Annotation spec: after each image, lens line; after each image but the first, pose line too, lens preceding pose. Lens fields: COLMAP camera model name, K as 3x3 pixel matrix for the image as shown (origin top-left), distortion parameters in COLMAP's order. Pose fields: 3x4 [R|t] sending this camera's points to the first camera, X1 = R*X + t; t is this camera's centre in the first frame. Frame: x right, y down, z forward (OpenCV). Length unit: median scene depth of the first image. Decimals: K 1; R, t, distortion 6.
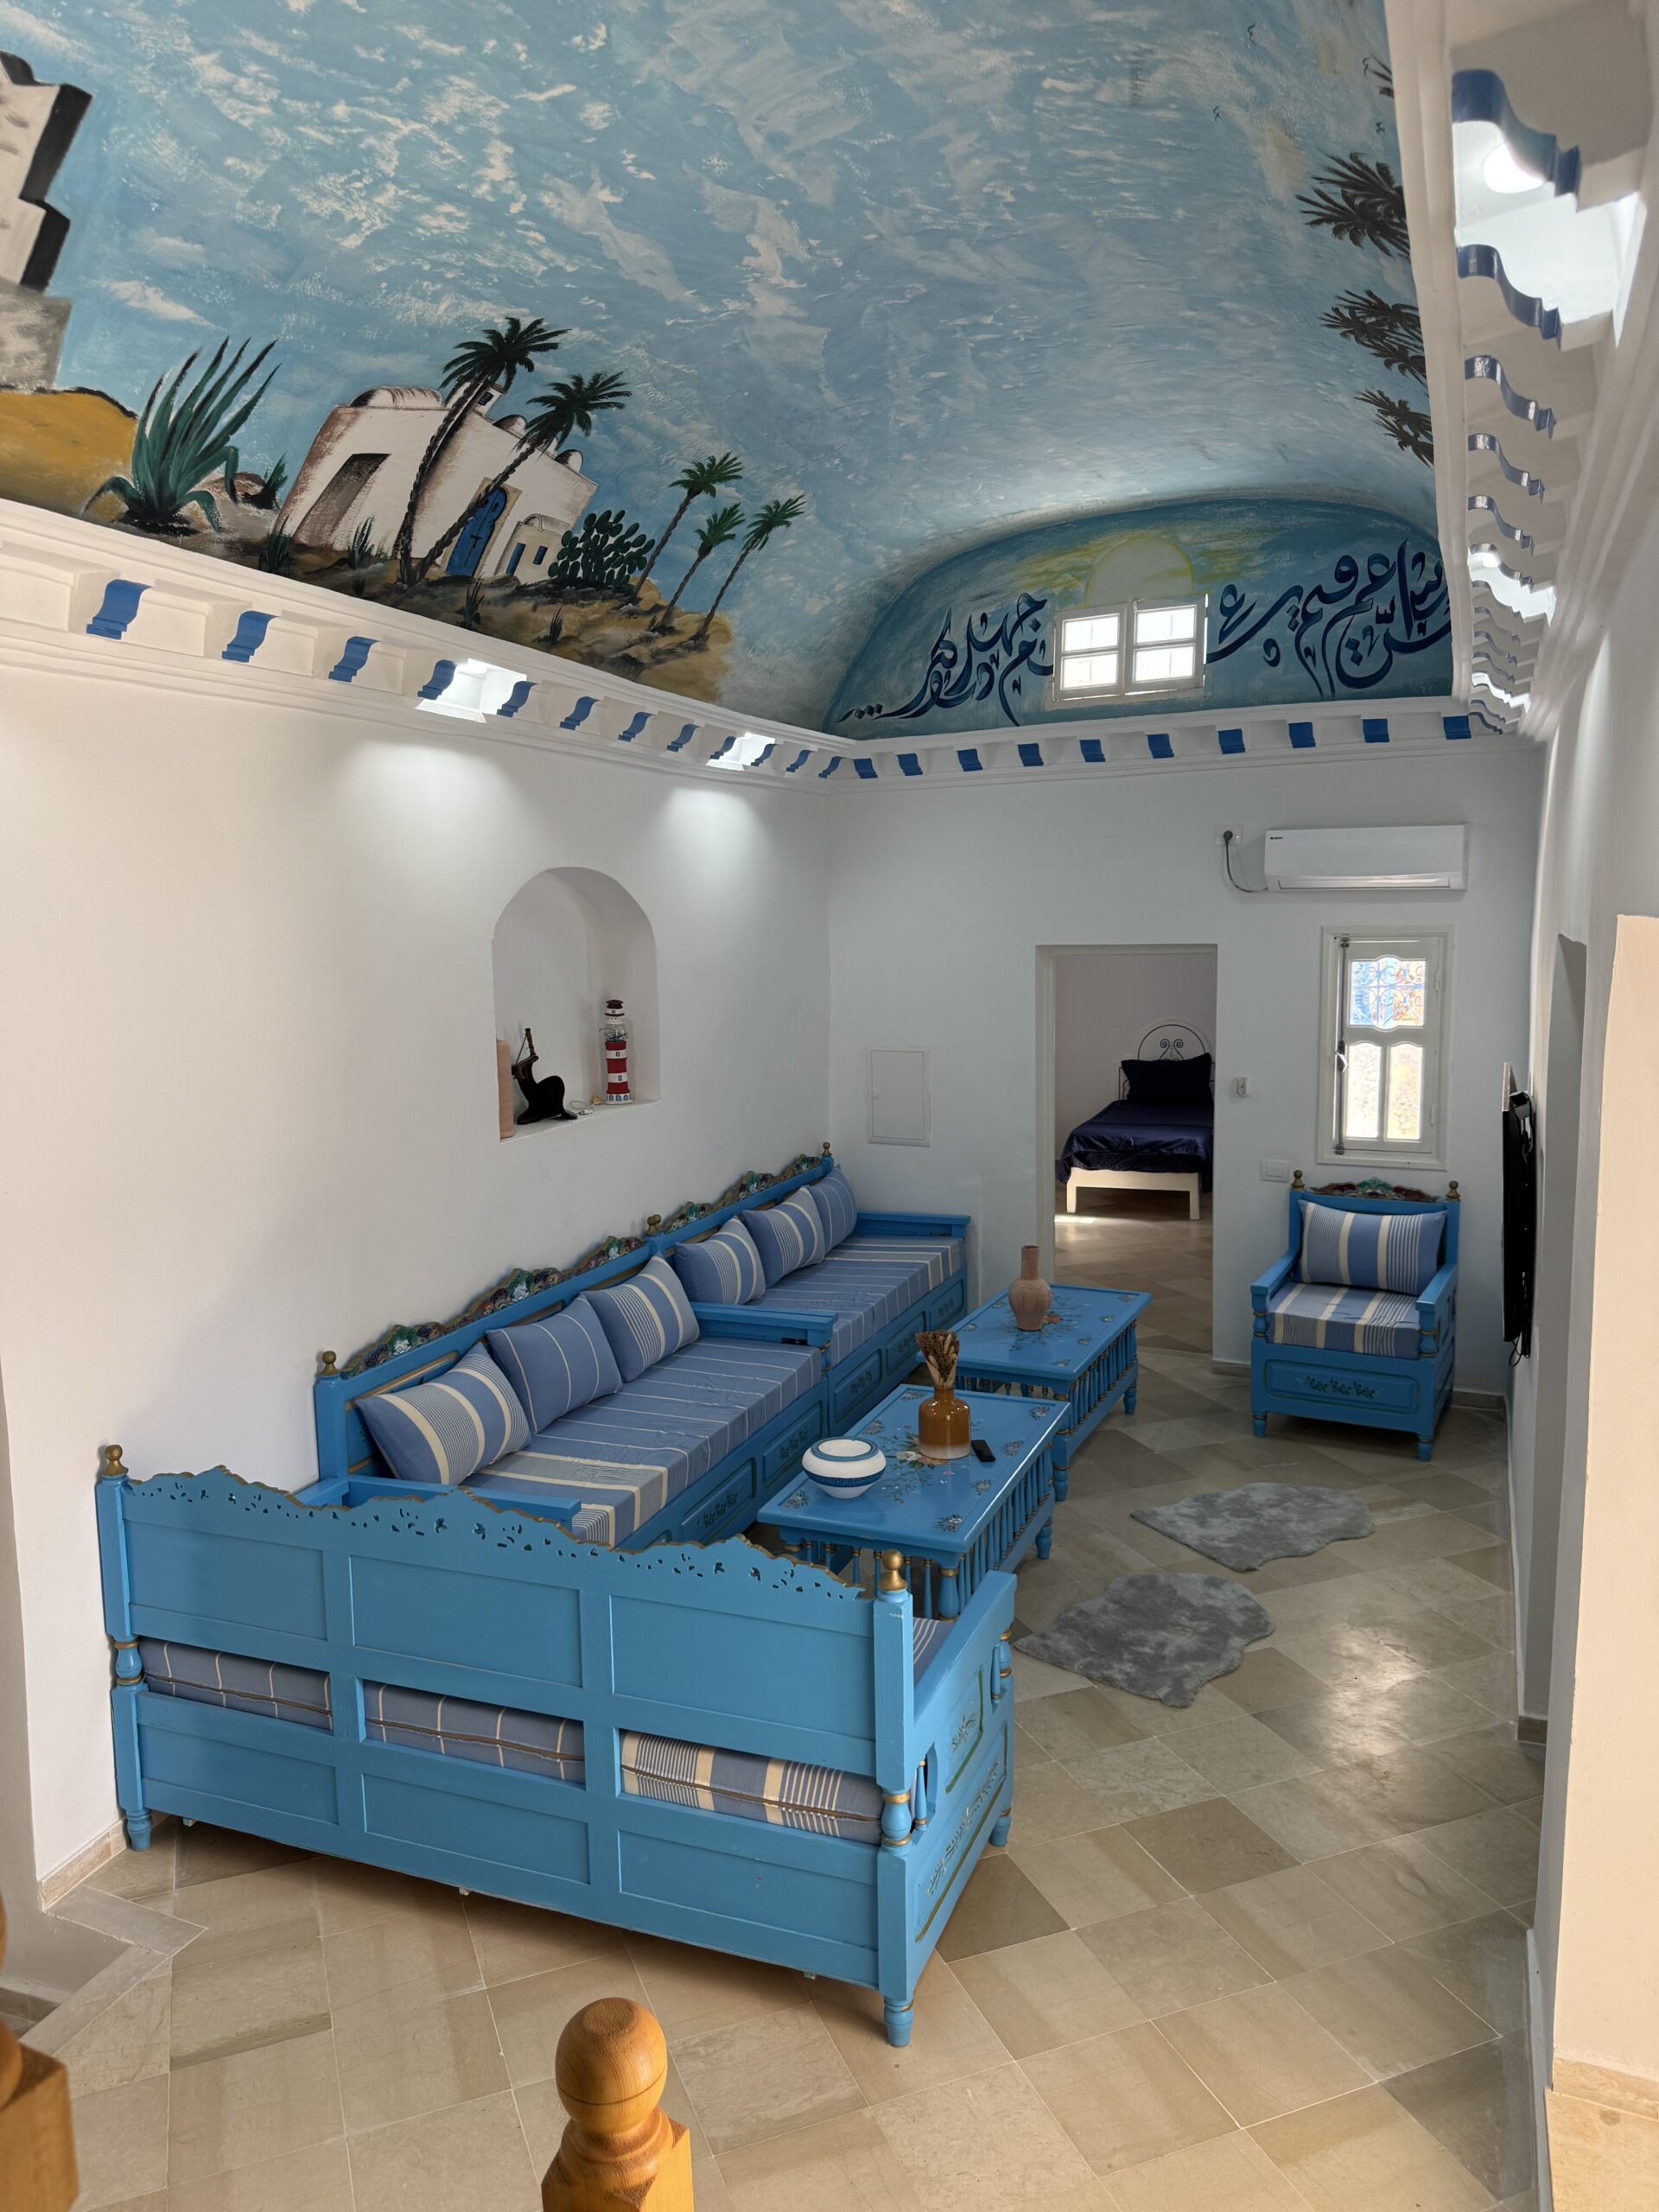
lens RADIAL K [[1566.7, 0, 820.1], [0, 1566.7, 1110.7], [0, 0, 1]] dist [0.122134, -0.191125]
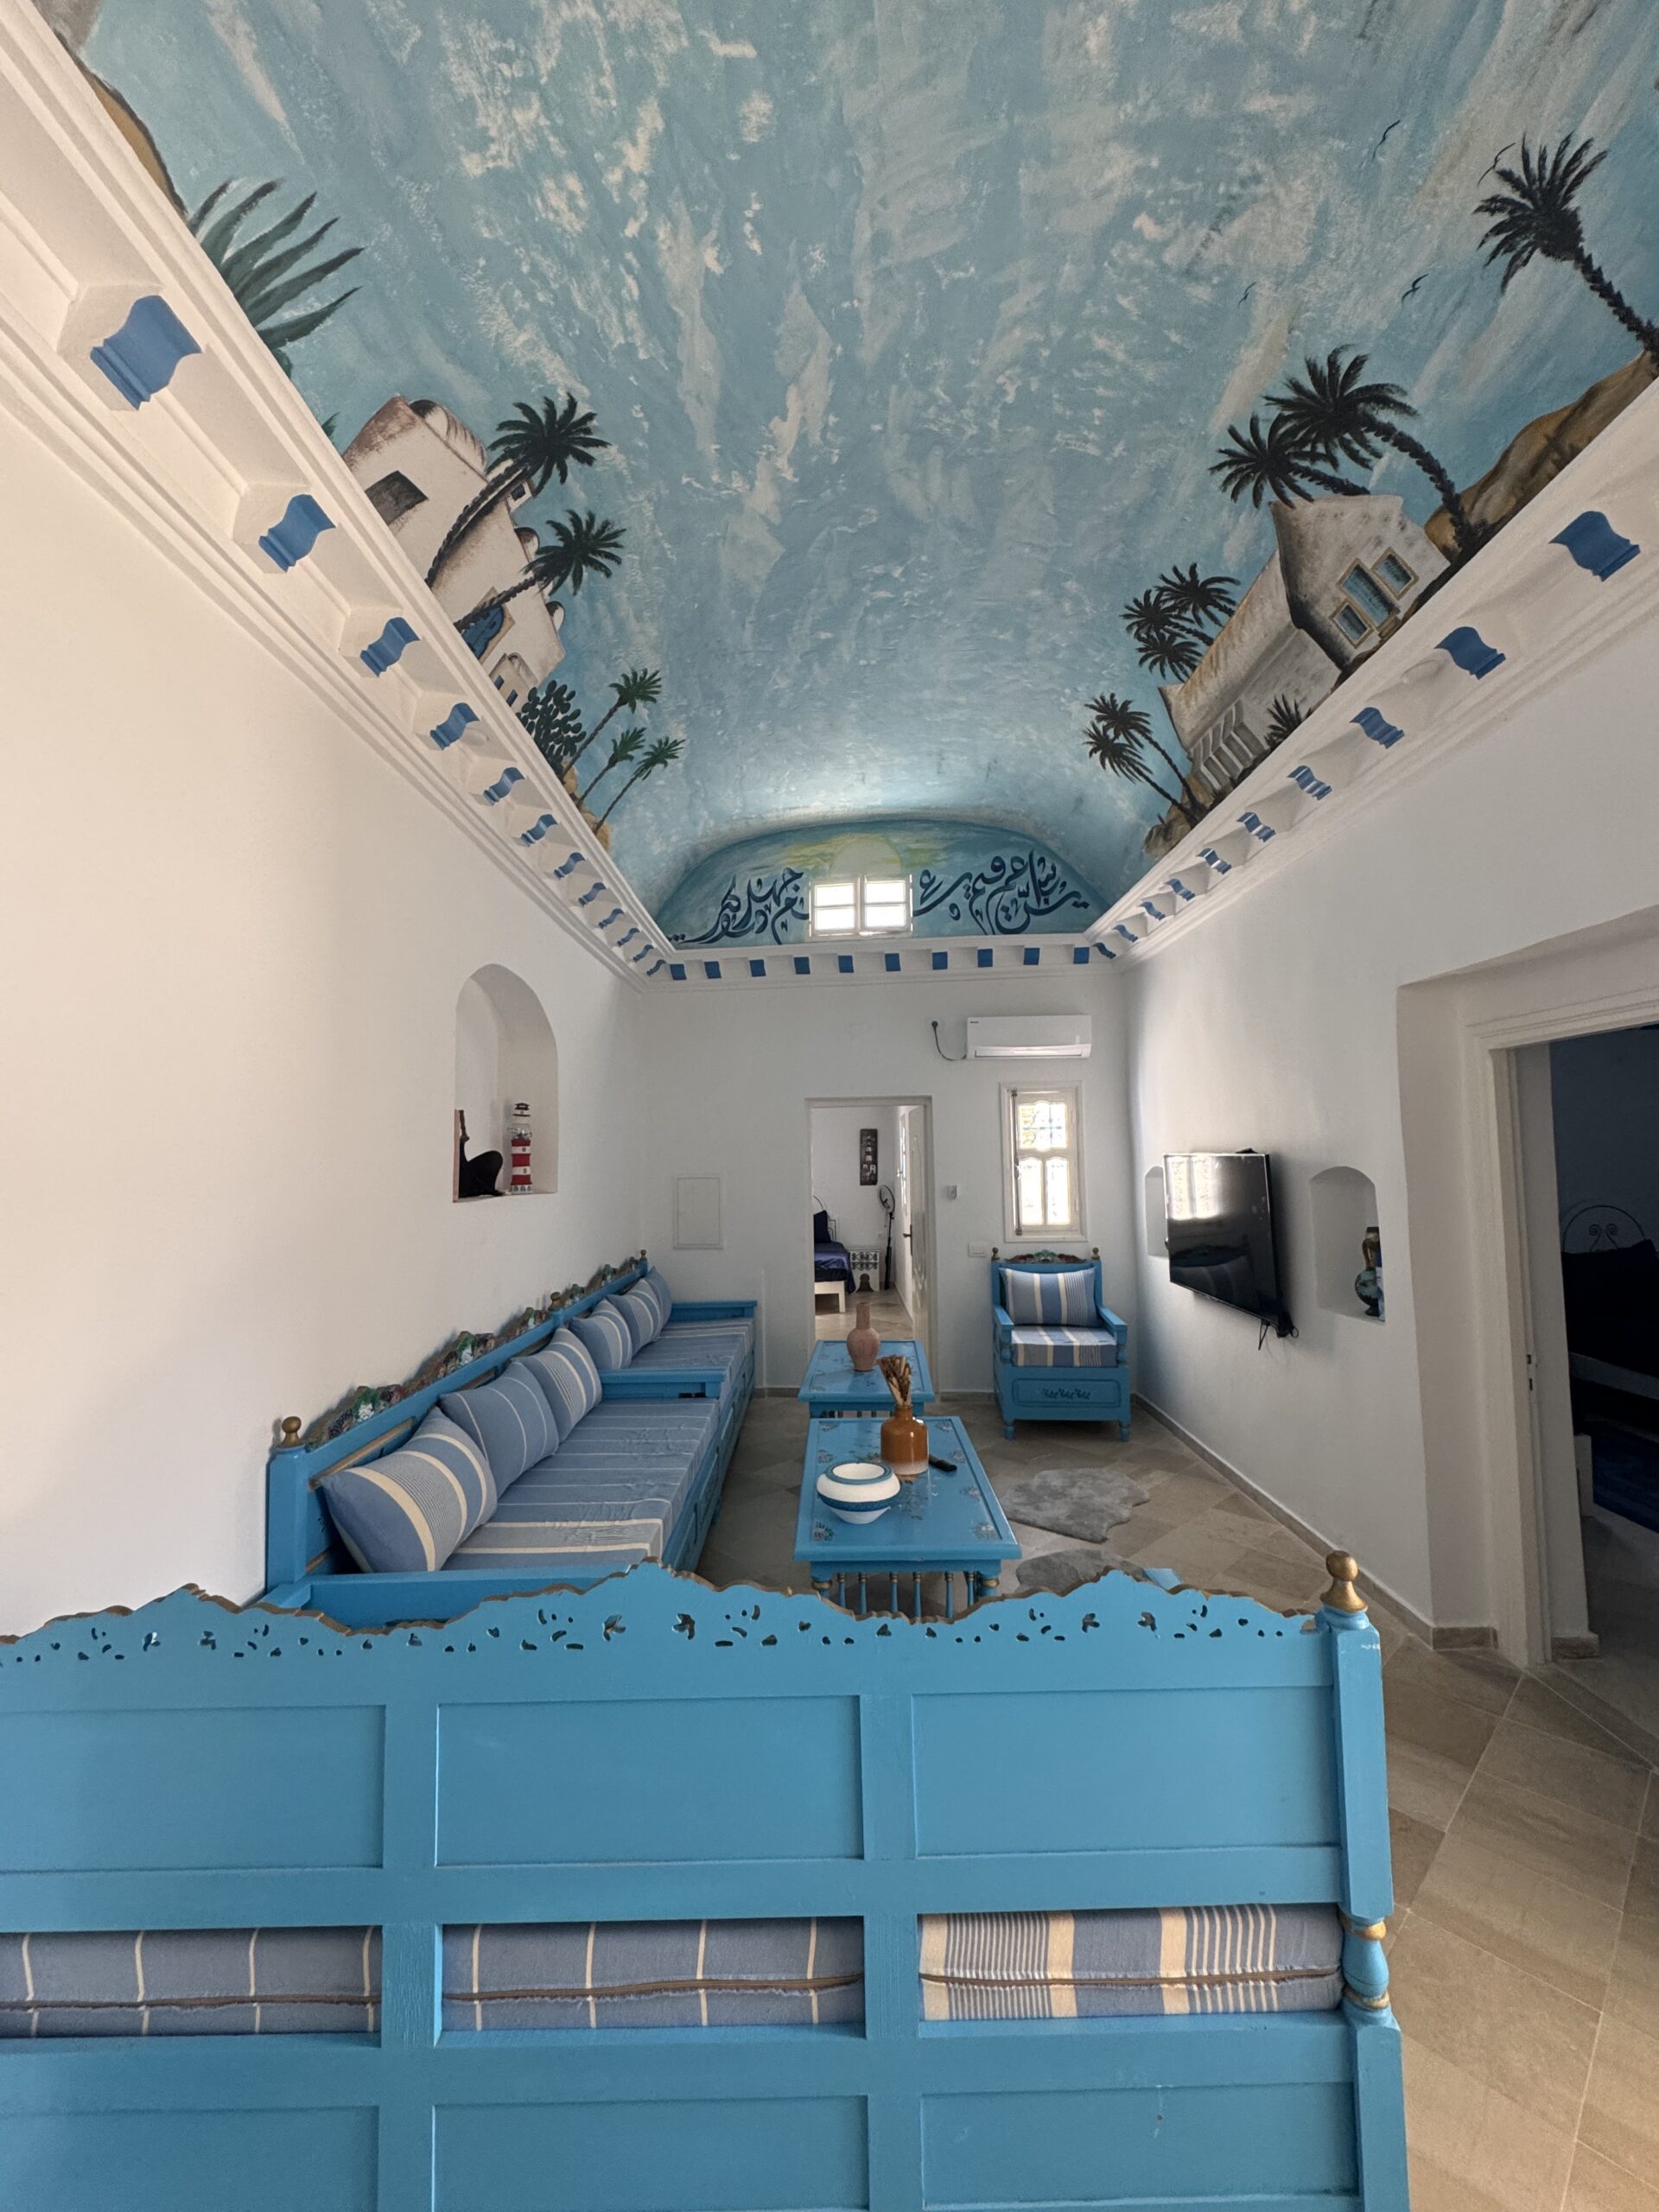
lens RADIAL K [[886.2, 0, 833.2], [0, 886.2, 1103.7], [0, 0, 1]] dist [-0.000811, 0.000129]
pose [[0.928841, 0.027865, 0.369428, -0.173800], [0.049238, 0.979037, -0.197643, 0.076160], [-0.367191, 0.201769, 0.907998, 0.353299]]
